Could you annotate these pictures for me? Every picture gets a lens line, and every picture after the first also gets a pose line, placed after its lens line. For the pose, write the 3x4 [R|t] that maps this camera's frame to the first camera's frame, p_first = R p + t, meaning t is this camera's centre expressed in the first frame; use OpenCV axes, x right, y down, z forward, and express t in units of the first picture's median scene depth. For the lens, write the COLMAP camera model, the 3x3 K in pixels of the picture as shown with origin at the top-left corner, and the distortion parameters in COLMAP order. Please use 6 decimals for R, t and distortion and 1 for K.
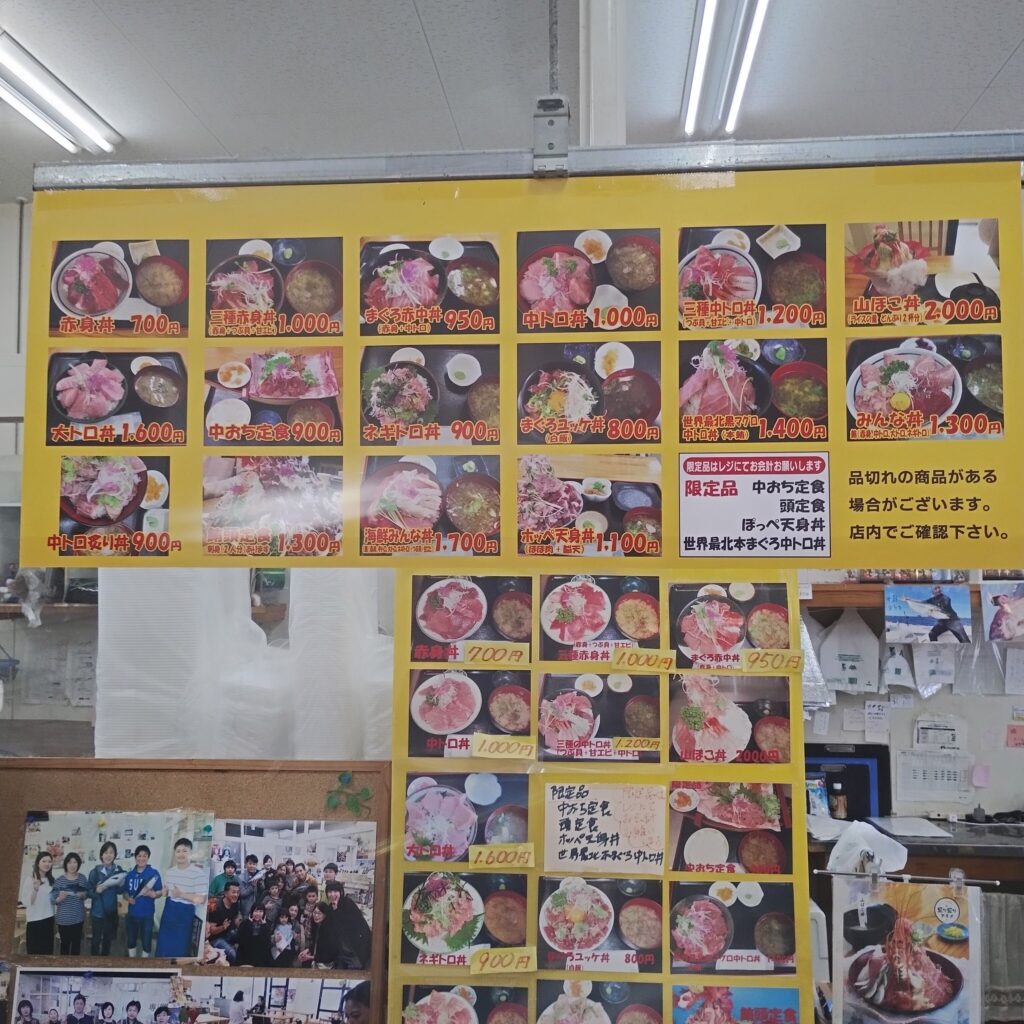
lens RADIAL K [[1153.0, 0, 519.2], [0, 1153.0, 511.0], [0, 0, 1]] dist [0.039508, 0.000000]
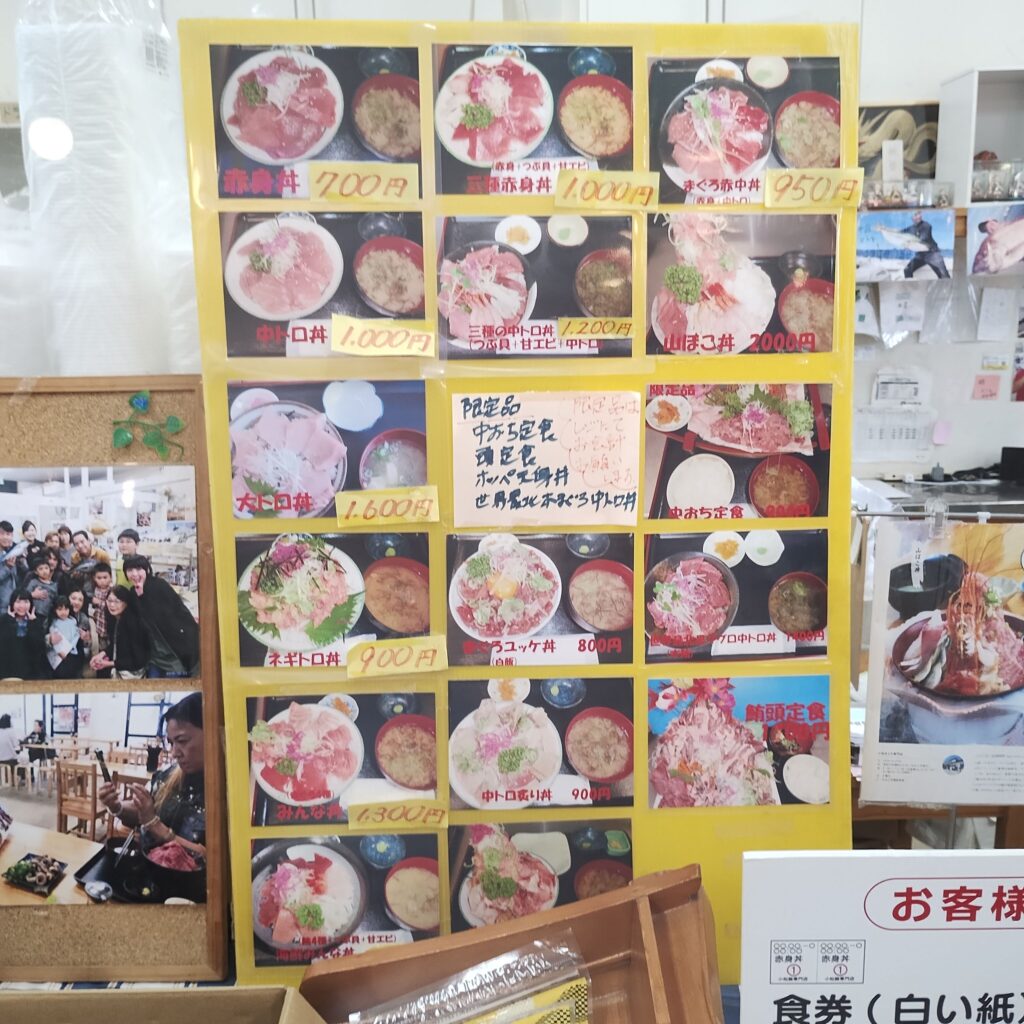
lens RADIAL K [[1153.0, 0, 515.3], [0, 1153.0, 511.7], [0, 0, 1]] dist [0.039508, 0.000000]
pose [[0.997354, -0.035037, 0.063696, 0.014621], [0.017553, 0.966335, 0.256689, 0.135103], [-0.070546, -0.254891, 0.964393, 0.368798]]
